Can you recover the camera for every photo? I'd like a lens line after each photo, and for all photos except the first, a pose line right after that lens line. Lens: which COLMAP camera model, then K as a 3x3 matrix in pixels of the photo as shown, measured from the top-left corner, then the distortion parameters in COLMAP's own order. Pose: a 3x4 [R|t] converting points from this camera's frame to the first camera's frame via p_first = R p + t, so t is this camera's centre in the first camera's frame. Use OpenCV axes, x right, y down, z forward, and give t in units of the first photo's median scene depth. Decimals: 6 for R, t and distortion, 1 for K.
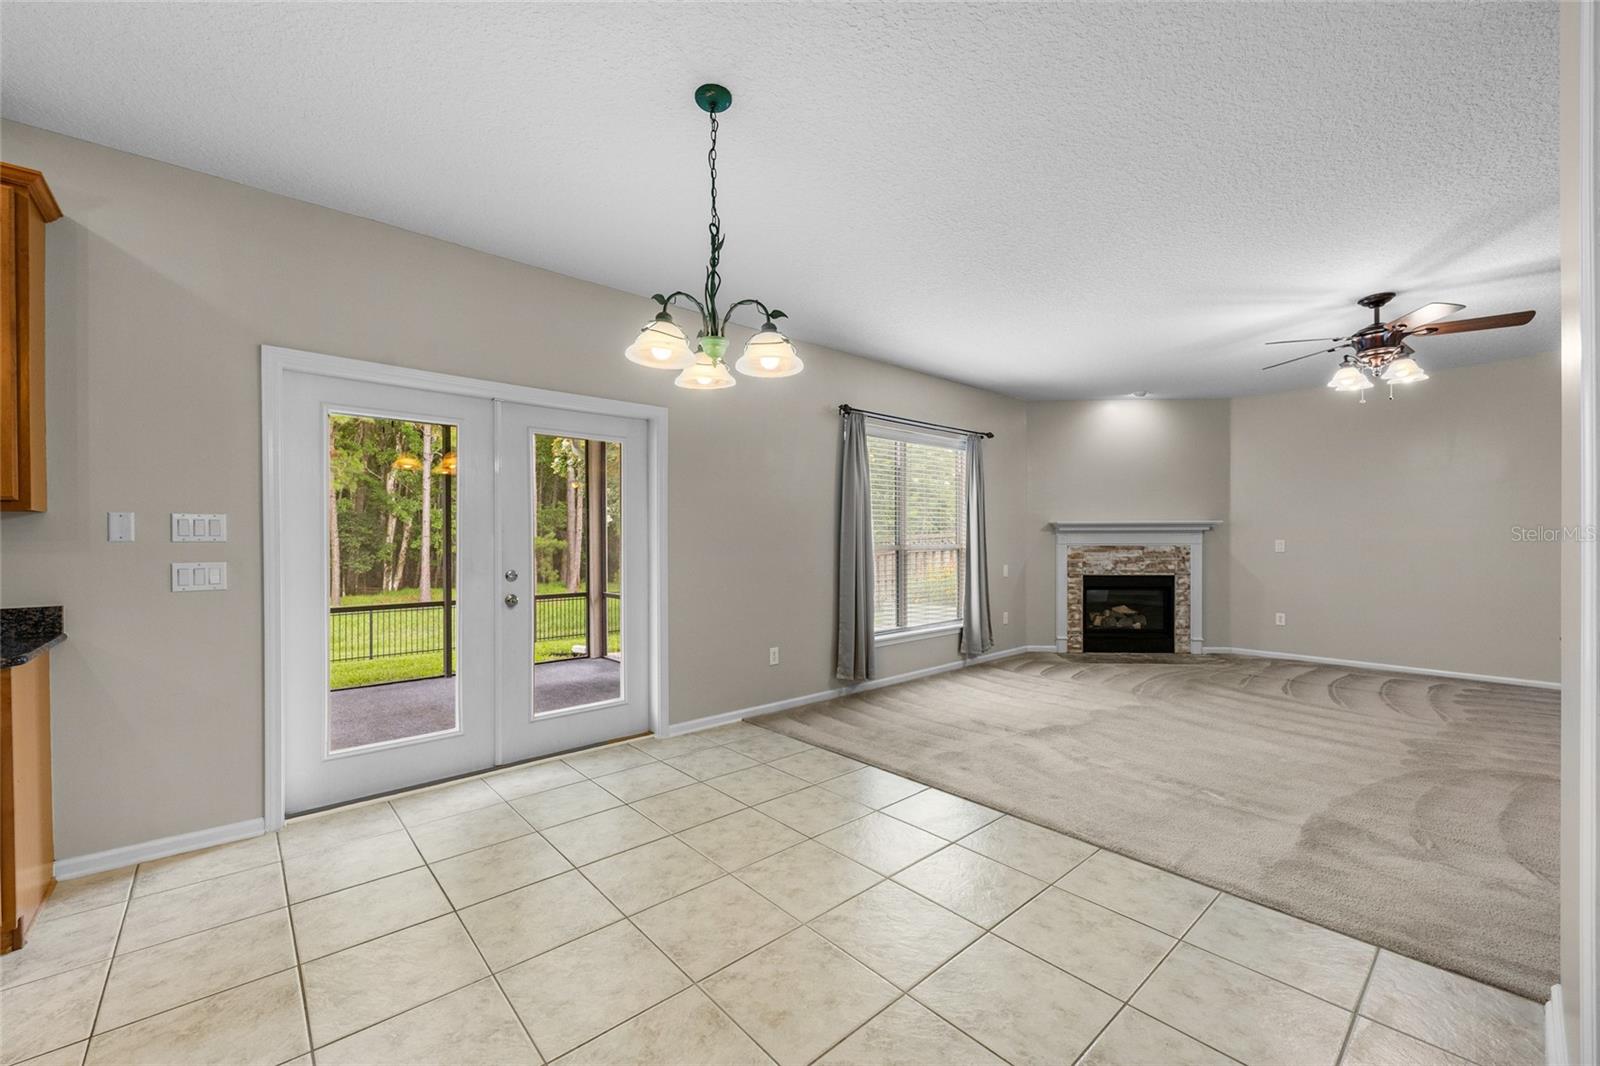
lens RADIAL K [[627.3, 0, 790.8], [0, 627.3, 536.9], [0, 0, 1]] dist [0.011613, -0.001298]
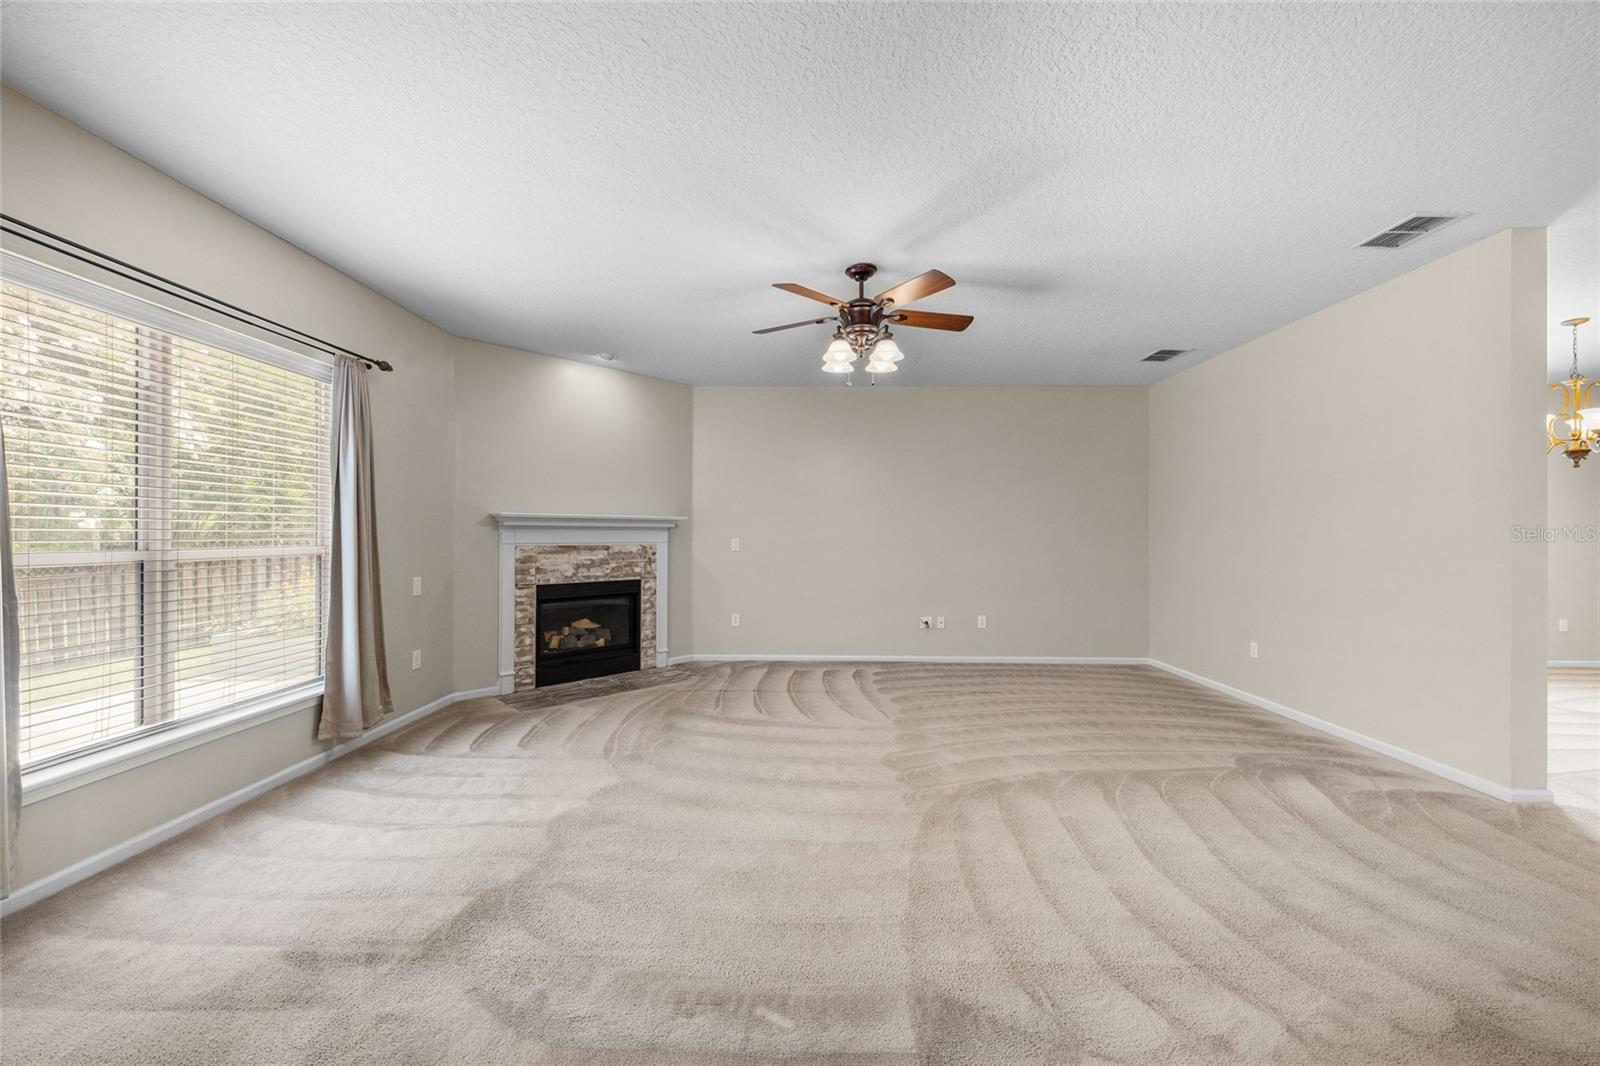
lens RADIAL K [[627.3, 0, 809.3], [0, 627.3, 538.9], [0, 0, 1]] dist [0.011613, -0.001298]
pose [[0.661846, -0.000880, 0.749639, 0.137678], [-0.006719, 0.999952, 0.007106, -0.001962], [-0.749610, -0.009740, 0.661808, 0.301397]]
